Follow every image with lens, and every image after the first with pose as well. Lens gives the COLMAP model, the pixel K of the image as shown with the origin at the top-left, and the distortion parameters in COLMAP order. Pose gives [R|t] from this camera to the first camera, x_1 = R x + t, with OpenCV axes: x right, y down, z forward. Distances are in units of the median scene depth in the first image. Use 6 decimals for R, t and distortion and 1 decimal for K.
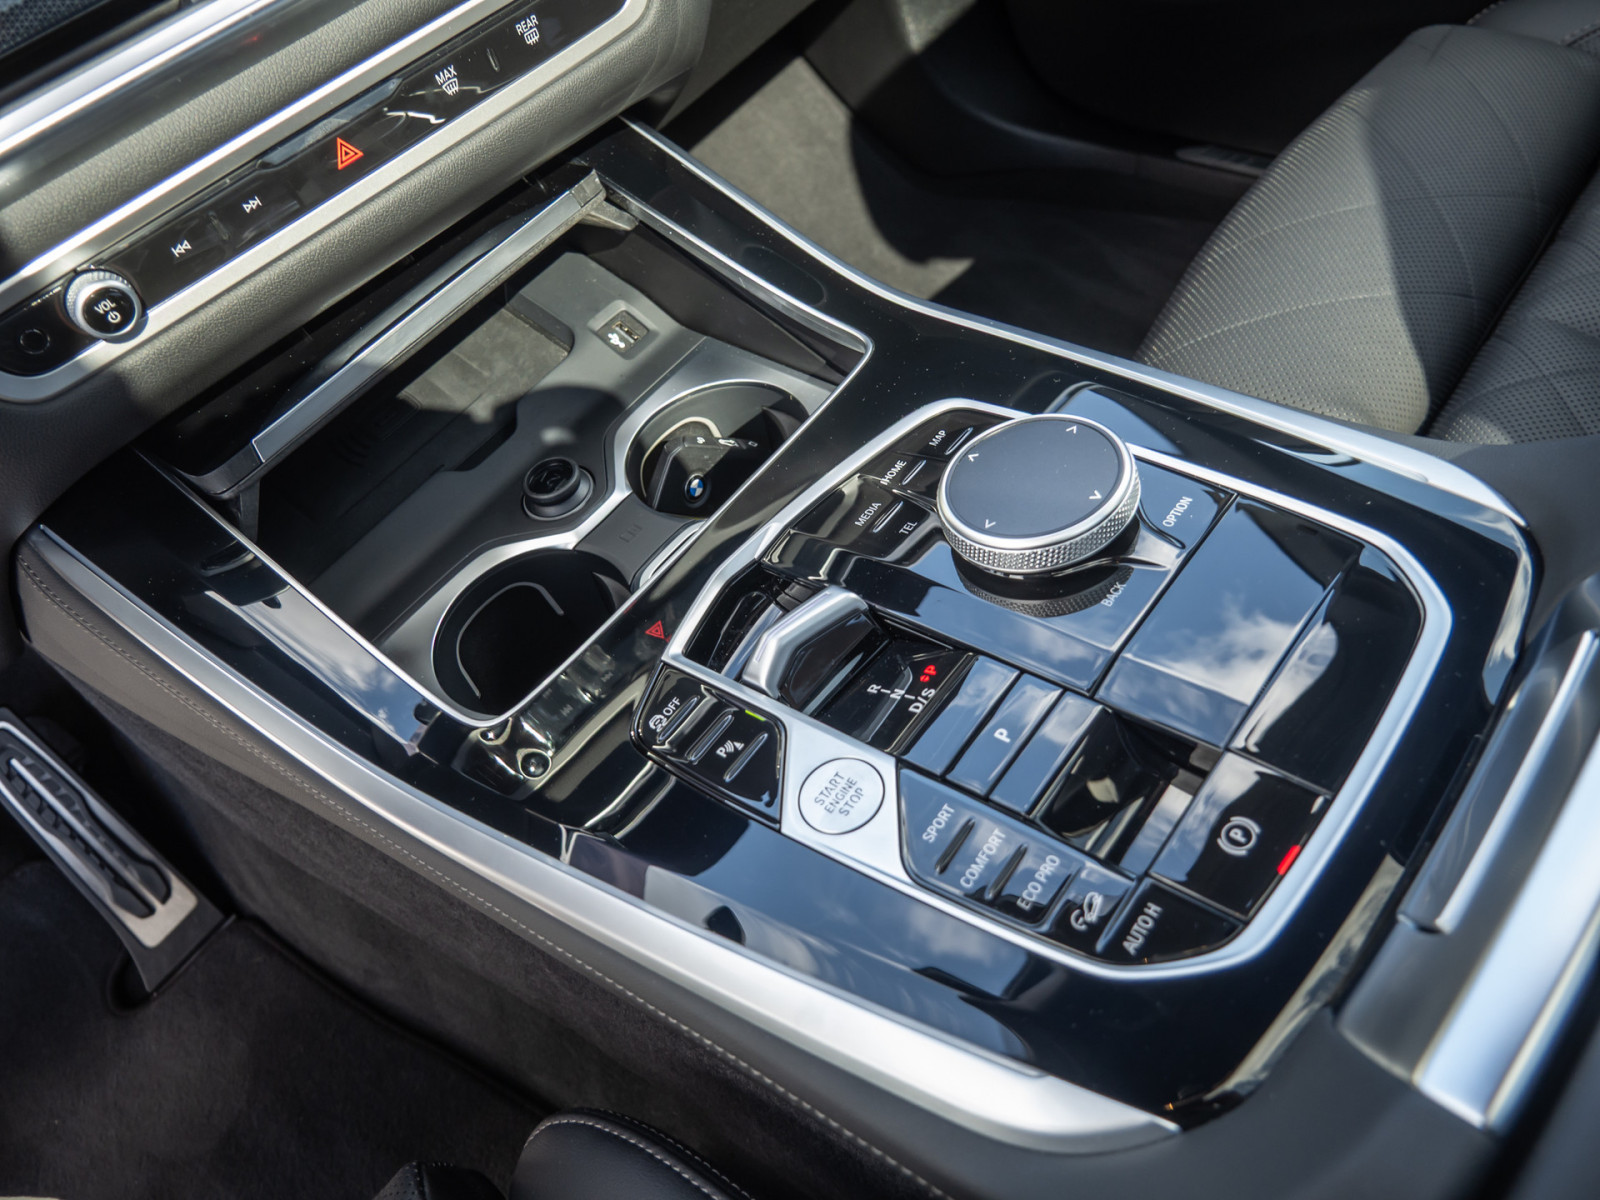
lens RADIAL K [[1161.5, 0, 800.4], [0, 1161.5, 597.2], [0, 0, 1]] dist [-0.037969, 0.004582]
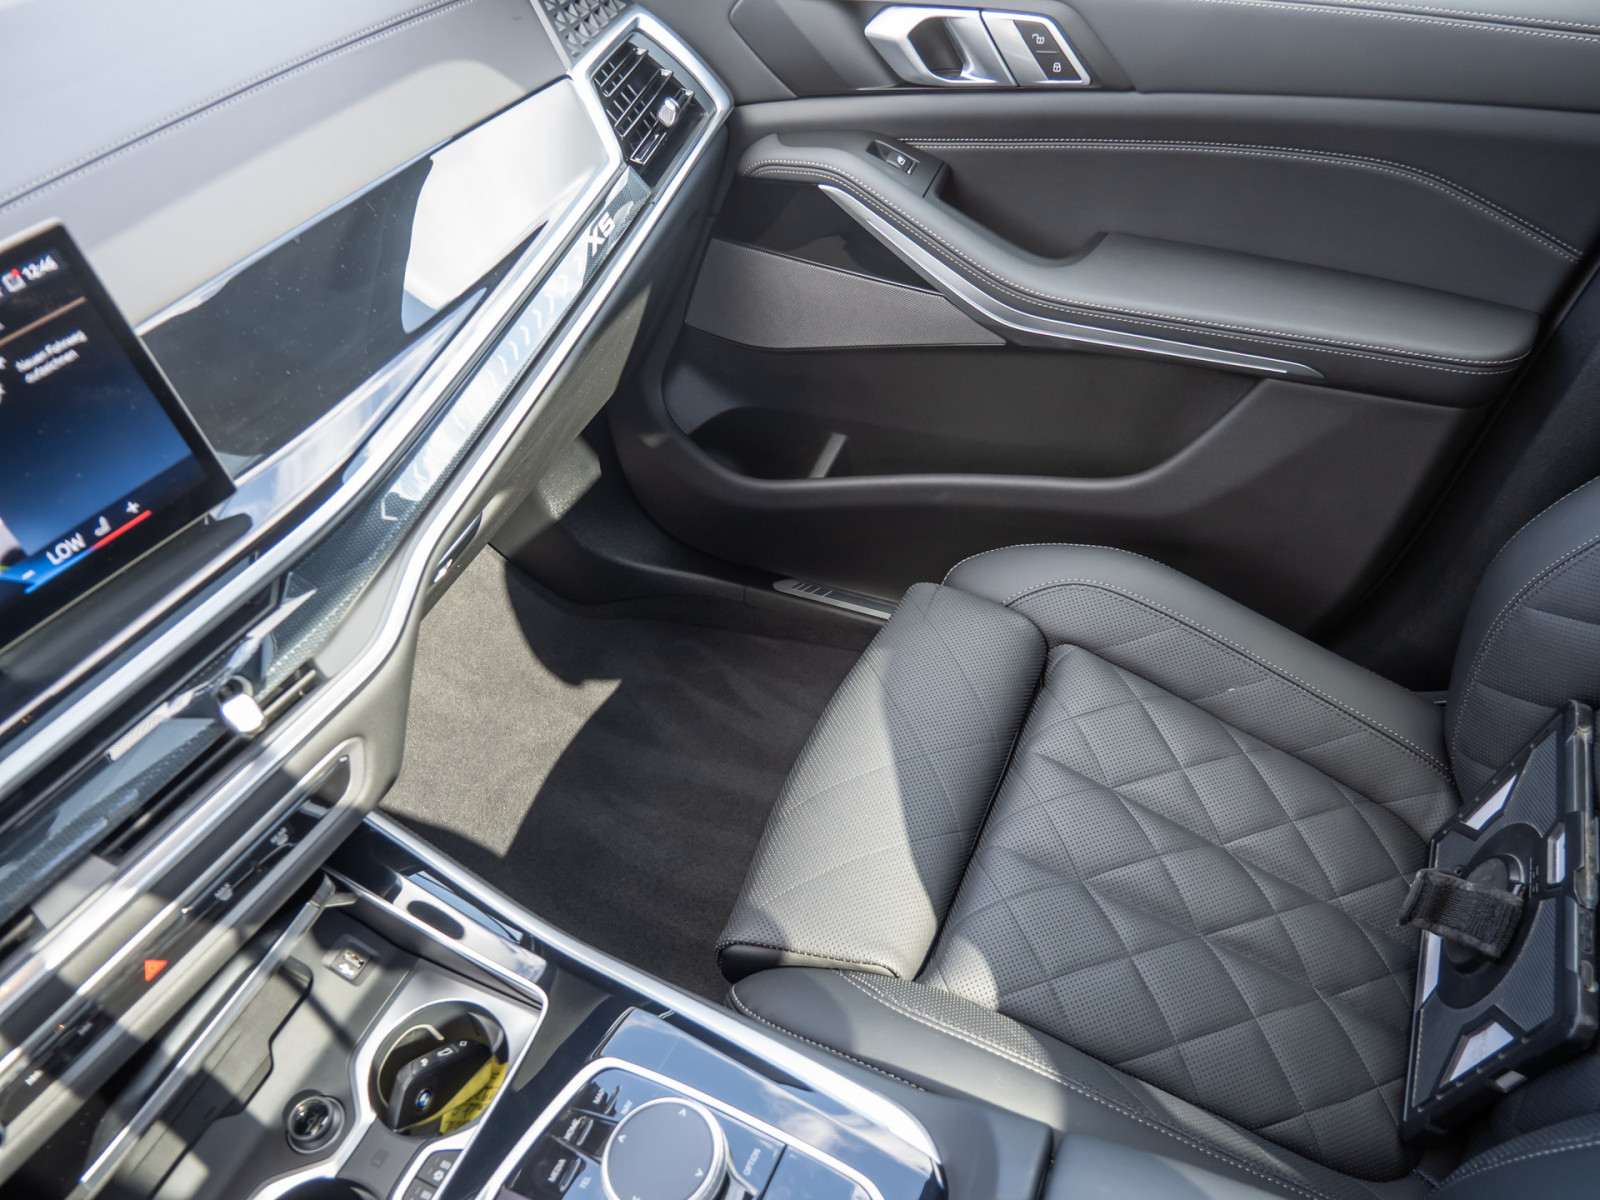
lens RADIAL K [[1161.5, 0, 801.4], [0, 1161.5, 604.5], [0, 0, 1]] dist [-0.037969, 0.004582]
pose [[0.957690, -0.082543, 0.275712, 0.007912], [0.122083, 0.984041, -0.129456, -0.396443], [-0.260626, 0.157638, 0.952483, -0.429685]]
